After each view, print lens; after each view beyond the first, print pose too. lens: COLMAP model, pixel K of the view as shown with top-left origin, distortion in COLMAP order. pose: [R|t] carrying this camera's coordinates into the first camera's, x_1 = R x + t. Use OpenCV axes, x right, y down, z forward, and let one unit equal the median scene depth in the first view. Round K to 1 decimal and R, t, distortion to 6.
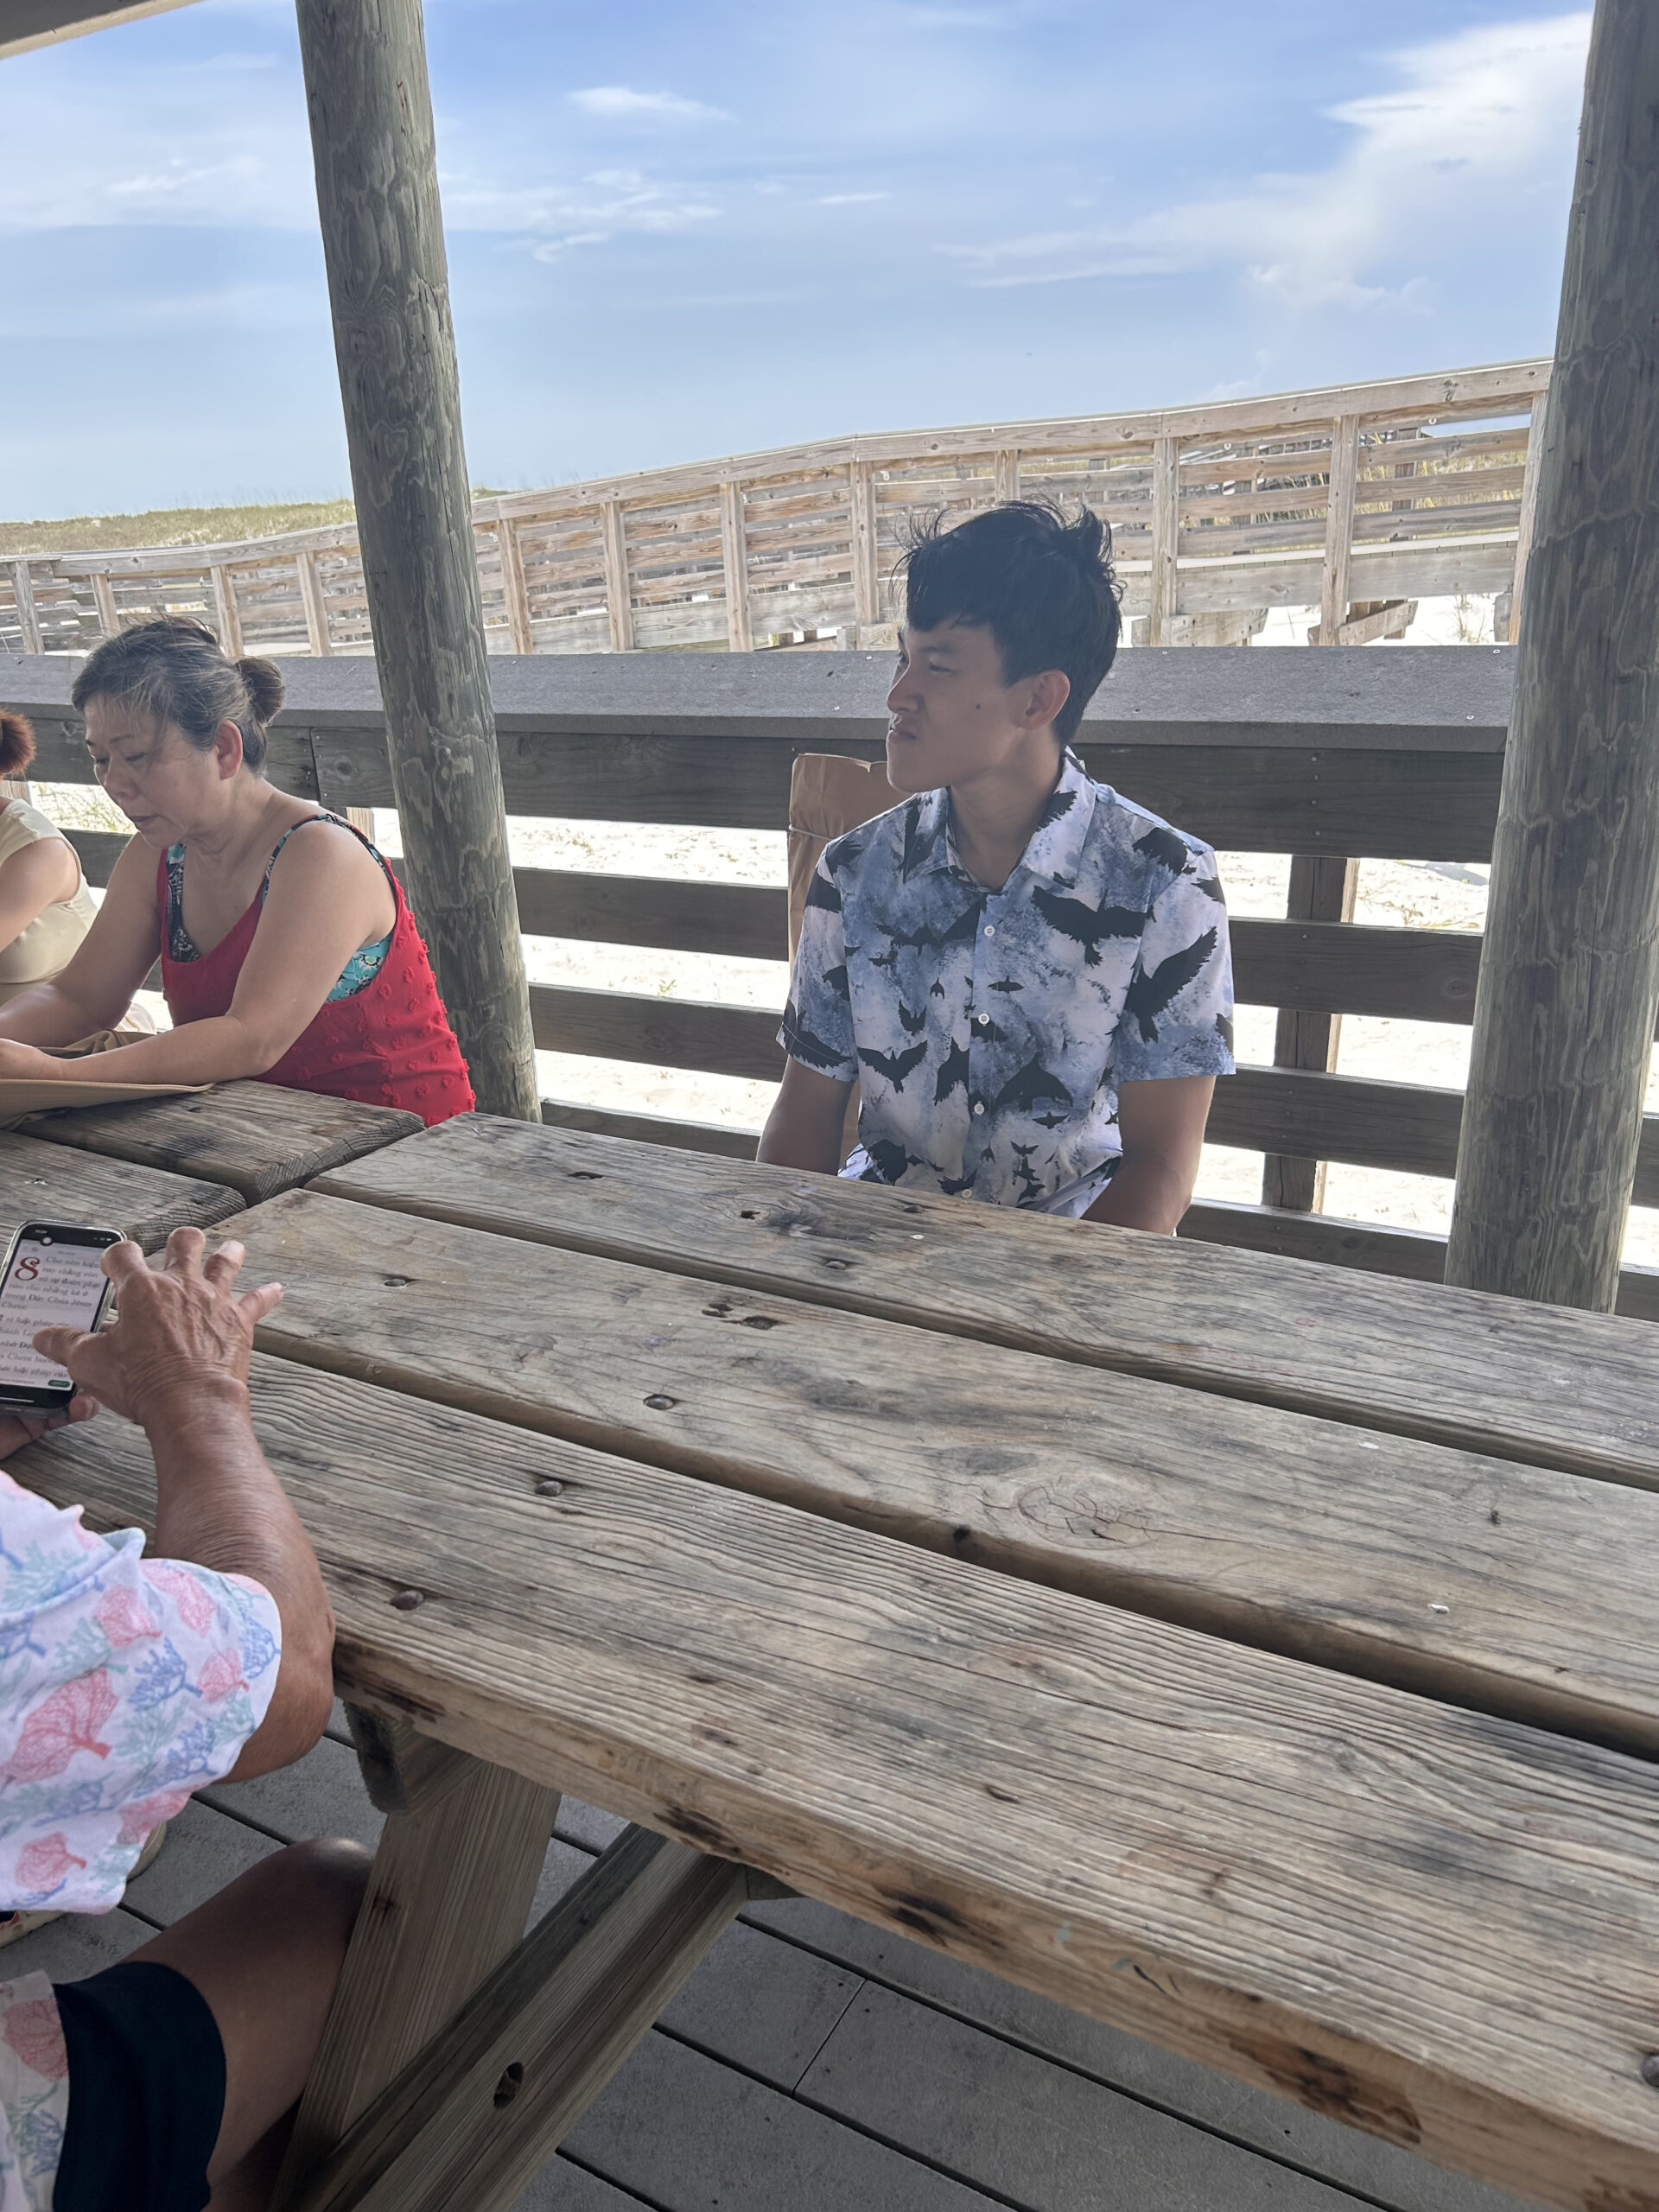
lens RADIAL K [[1672.0, 0, 818.9], [0, 1672.0, 1115.3], [0, 0, 1]] dist [0.037067, -0.041003]
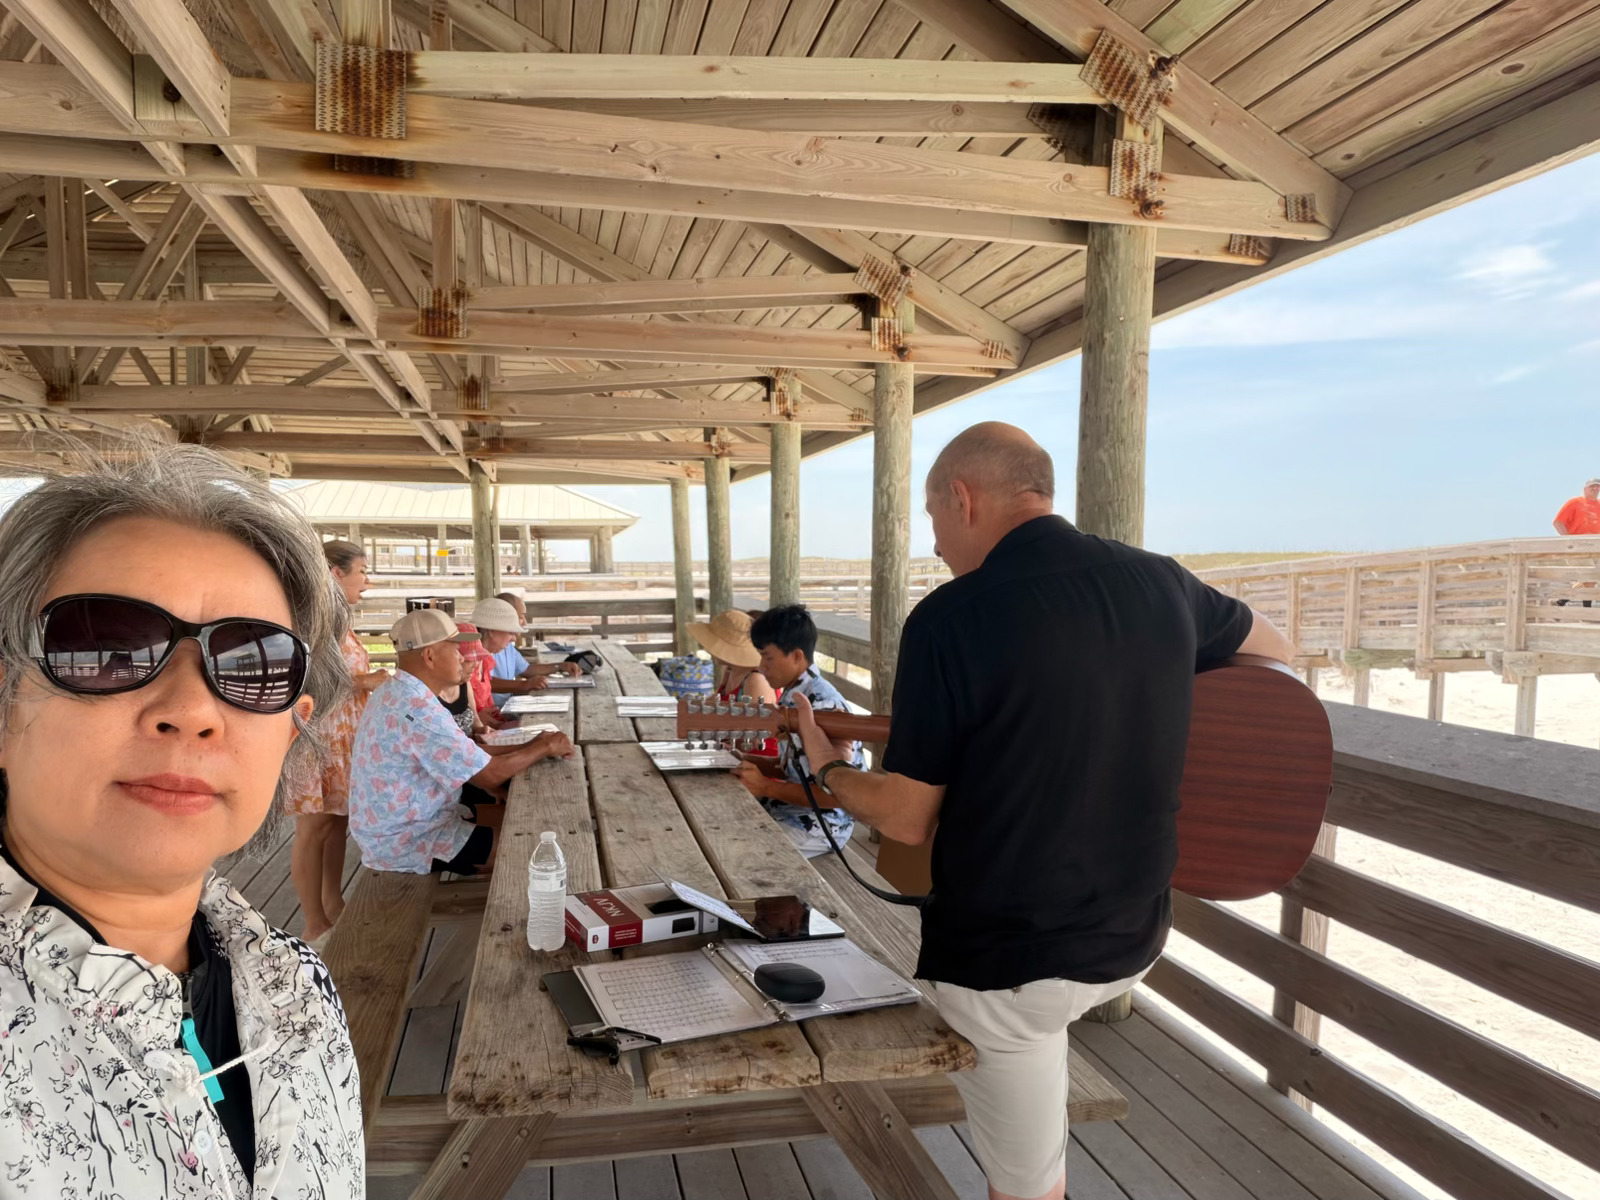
lens RADIAL K [[958.5, 0, 764.1], [0, 958.5, 563.7], [0, 0, 1]] dist [-0.018741, -0.000669]
pose [[0.684157, 0.055343, -0.727232, 0.209194], [-0.287414, 0.936886, -0.199092, 0.002104], [0.670316, 0.345227, 0.656883, -0.064974]]
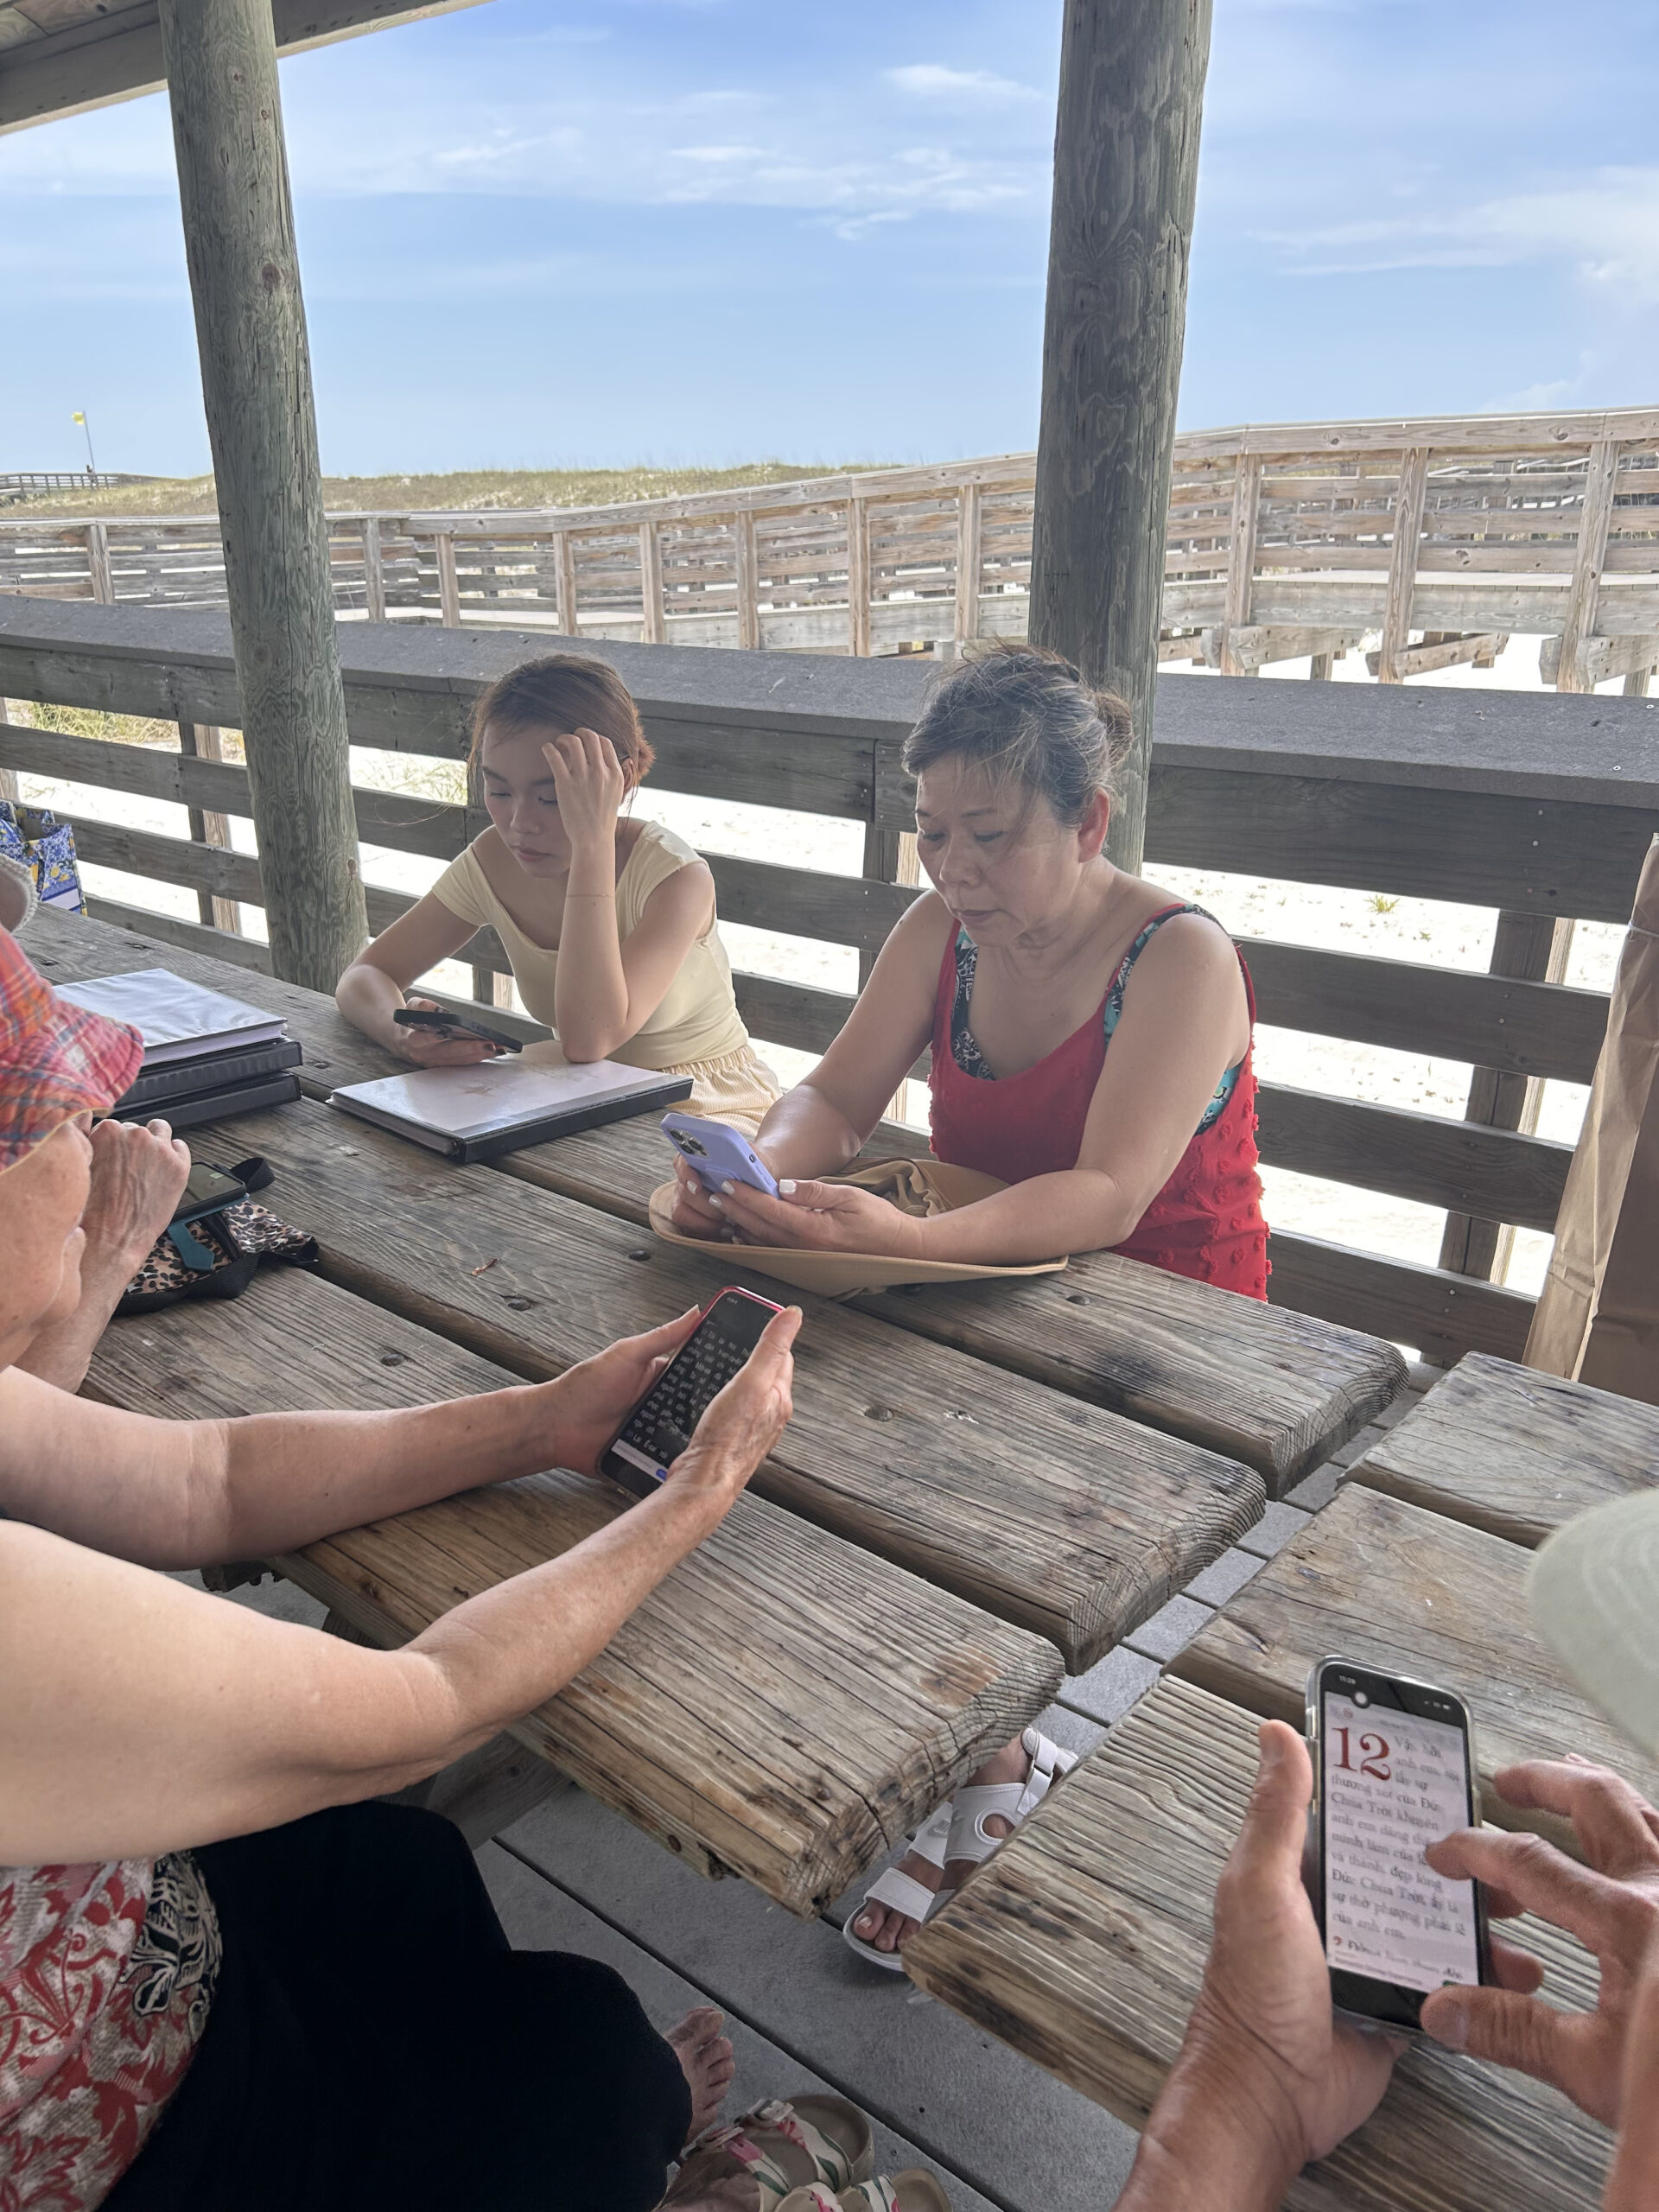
lens RADIAL K [[1672.0, 0, 816.2], [0, 1672.0, 1115.4], [0, 0, 1]] dist [0.037067, -0.041003]
pose [[0.987008, 0.094090, -0.130238, -0.061886], [-0.092880, 0.995559, 0.015346, -0.013543], [0.131104, -0.003050, 0.991364, 0.036986]]
